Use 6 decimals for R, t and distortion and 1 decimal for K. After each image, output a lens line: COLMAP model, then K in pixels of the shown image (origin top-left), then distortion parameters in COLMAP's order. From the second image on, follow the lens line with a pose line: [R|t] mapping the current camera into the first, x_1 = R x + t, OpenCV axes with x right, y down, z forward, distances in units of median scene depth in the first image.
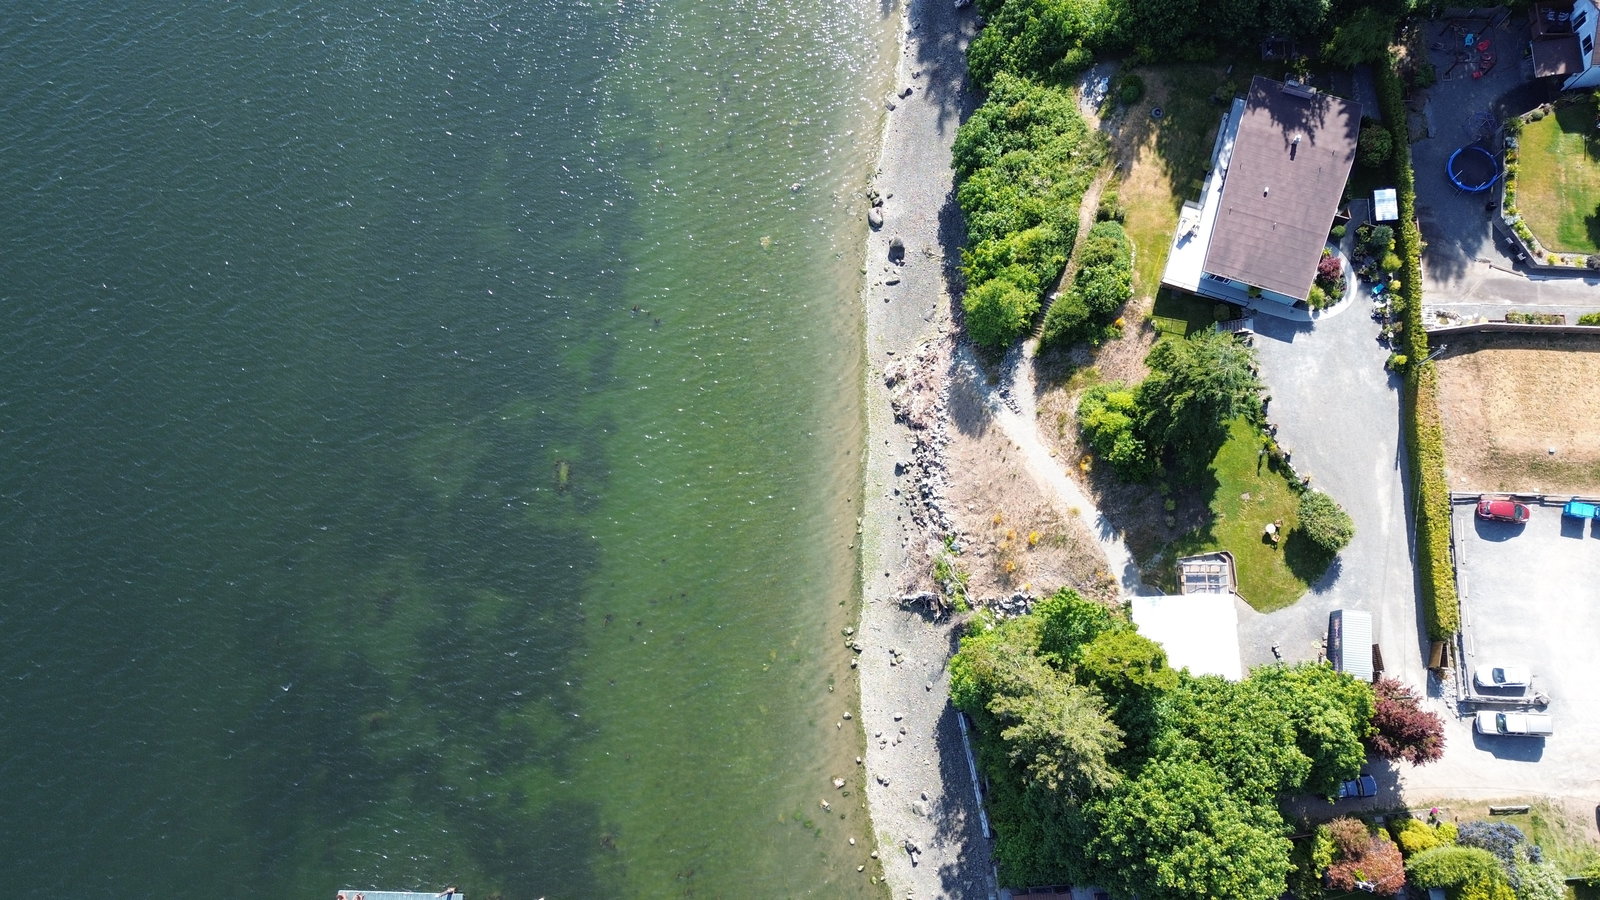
lens RADIAL K [[1121.6, 0, 800.0], [0, 1121.6, 450.0], [0, 0, 1]] dist [0.090397, -0.097381]
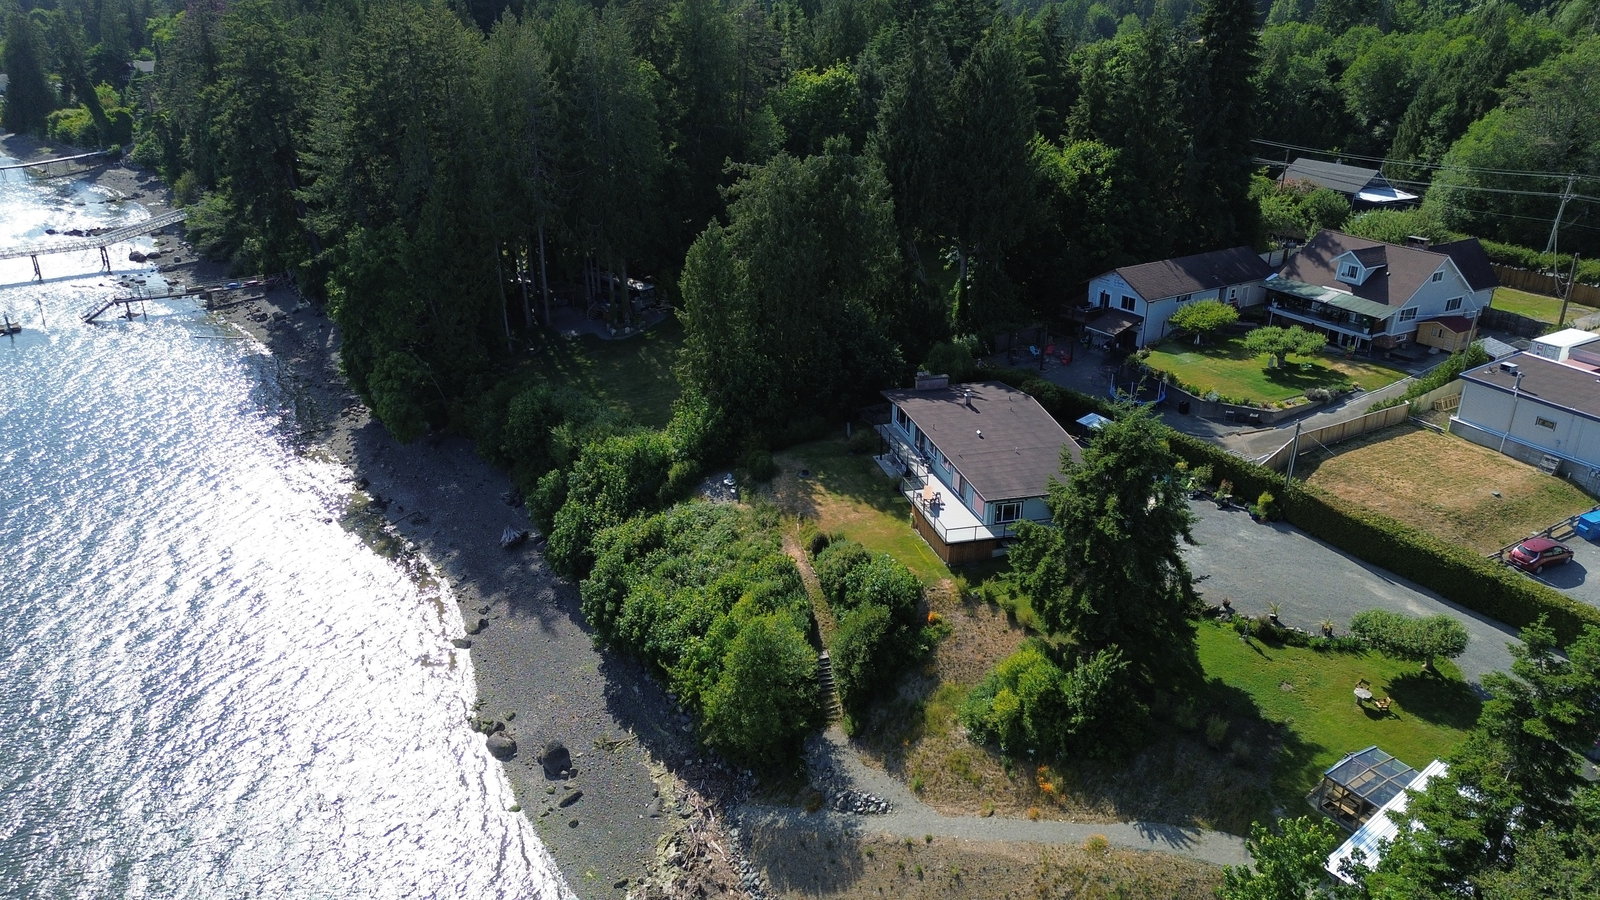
lens RADIAL K [[1121.6, 0, 800.0], [0, 1121.6, 450.0], [0, 0, 1]] dist [0.090397, -0.097381]
pose [[0.836417, -0.184316, 0.516172, -0.092459], [0.523205, 0.549072, -0.651749, 0.207051], [-0.163288, 0.815198, 0.555688, 0.560835]]
